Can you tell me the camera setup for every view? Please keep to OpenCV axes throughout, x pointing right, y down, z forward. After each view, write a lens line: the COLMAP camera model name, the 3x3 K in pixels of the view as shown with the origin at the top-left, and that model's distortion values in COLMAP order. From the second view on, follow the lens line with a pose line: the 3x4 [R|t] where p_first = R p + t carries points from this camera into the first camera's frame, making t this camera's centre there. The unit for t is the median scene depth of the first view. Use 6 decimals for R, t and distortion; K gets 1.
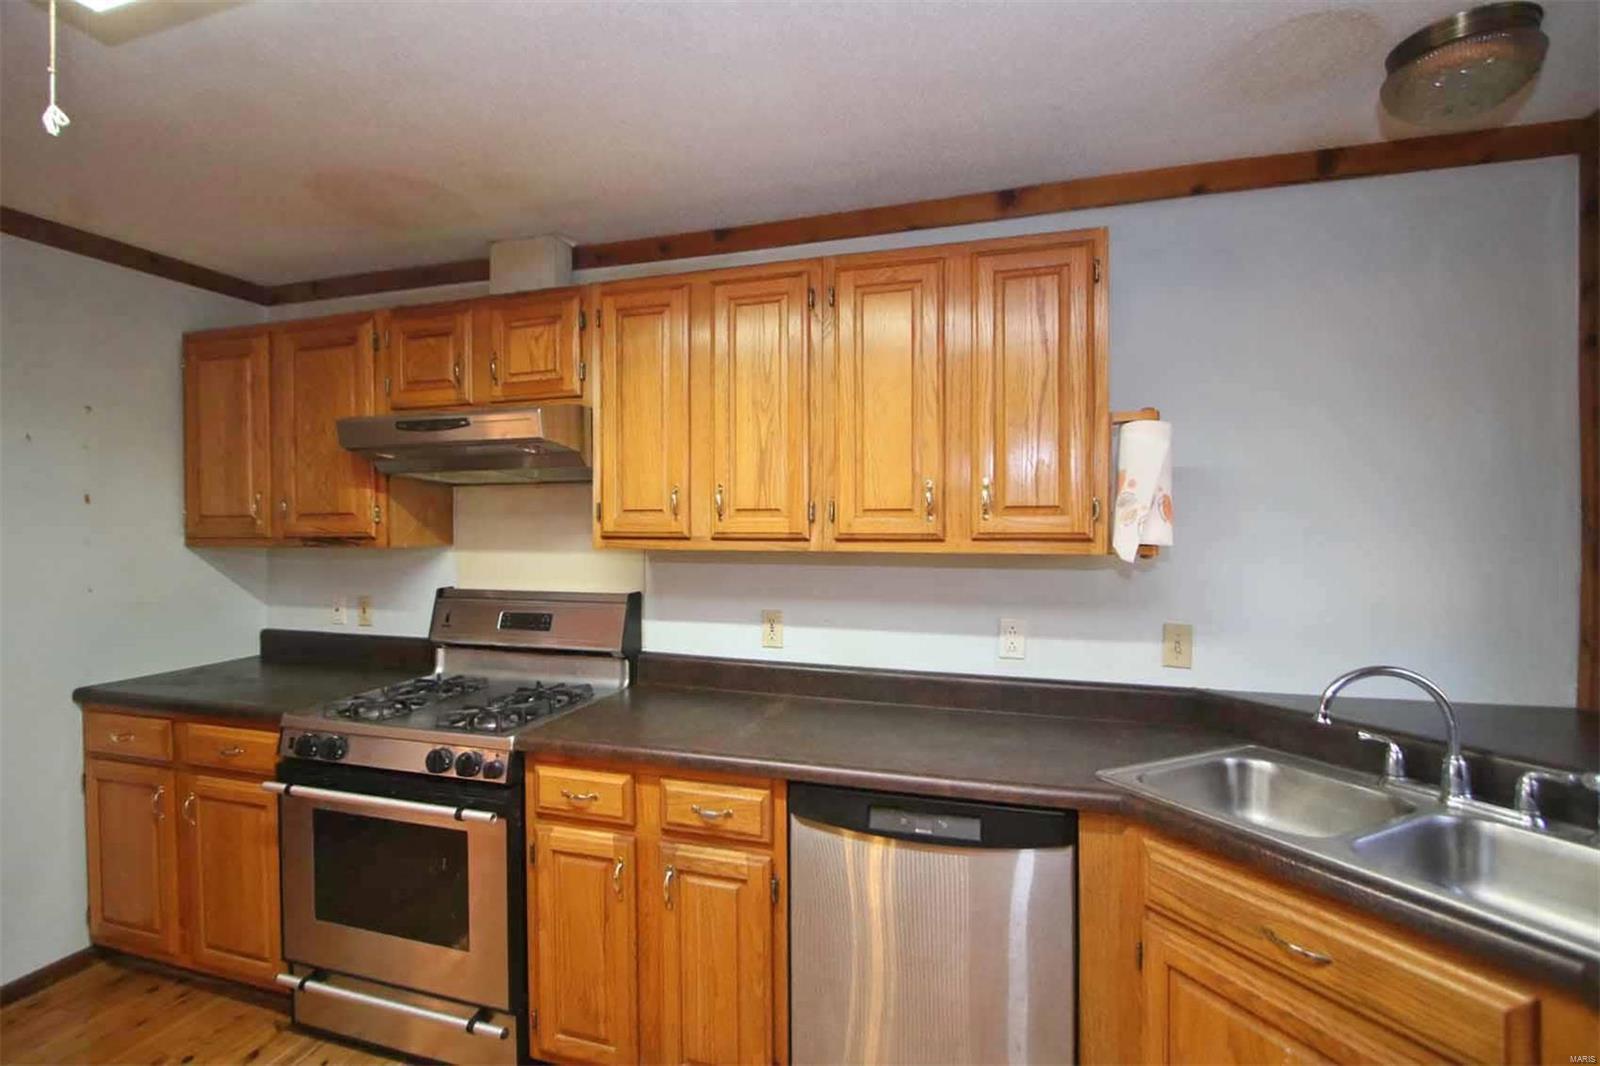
lens RADIAL K [[729.4, 0, 800.0], [0, 729.4, 533.0], [0, 0, 1]] dist [-0.012296, -0.000197]
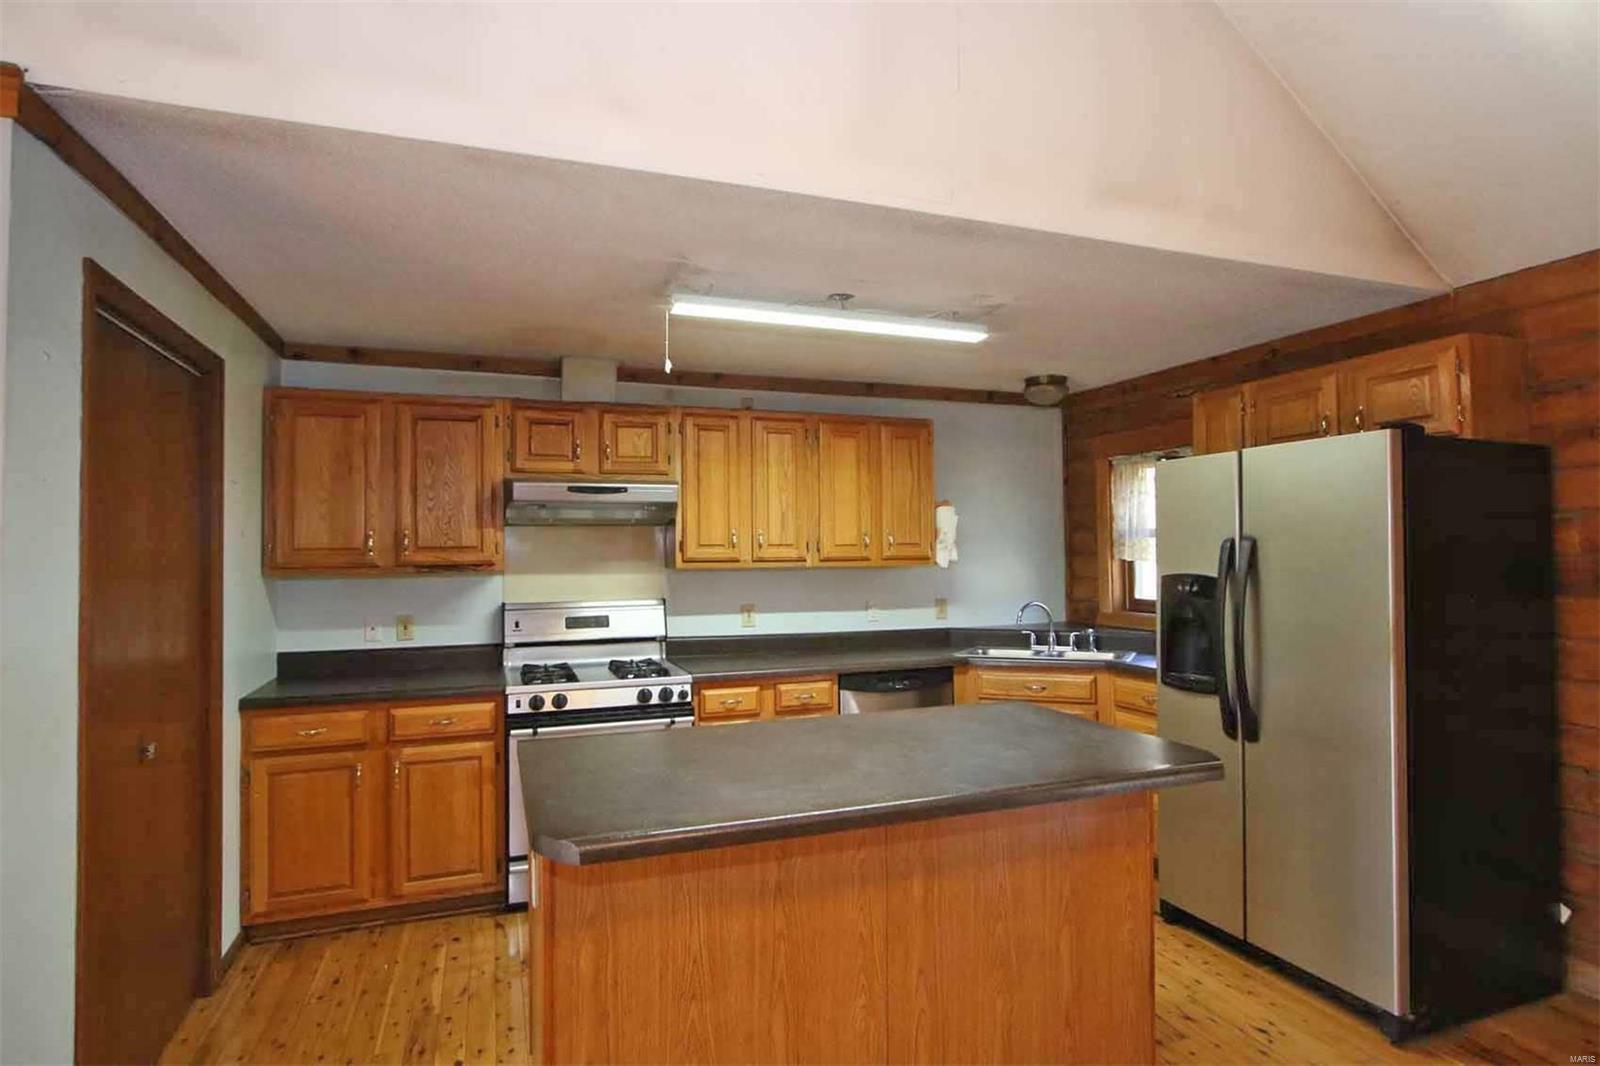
lens RADIAL K [[880.2, 0, 807.1], [0, 880.2, 531.2], [0, 0, 1]] dist [-0.015030, -0.000113]
pose [[0.788728, 0.007857, 0.614692, -1.378619], [0.014781, 0.999387, -0.031740, 0.005138], [-0.614564, 0.034119, 0.788129, -0.795550]]
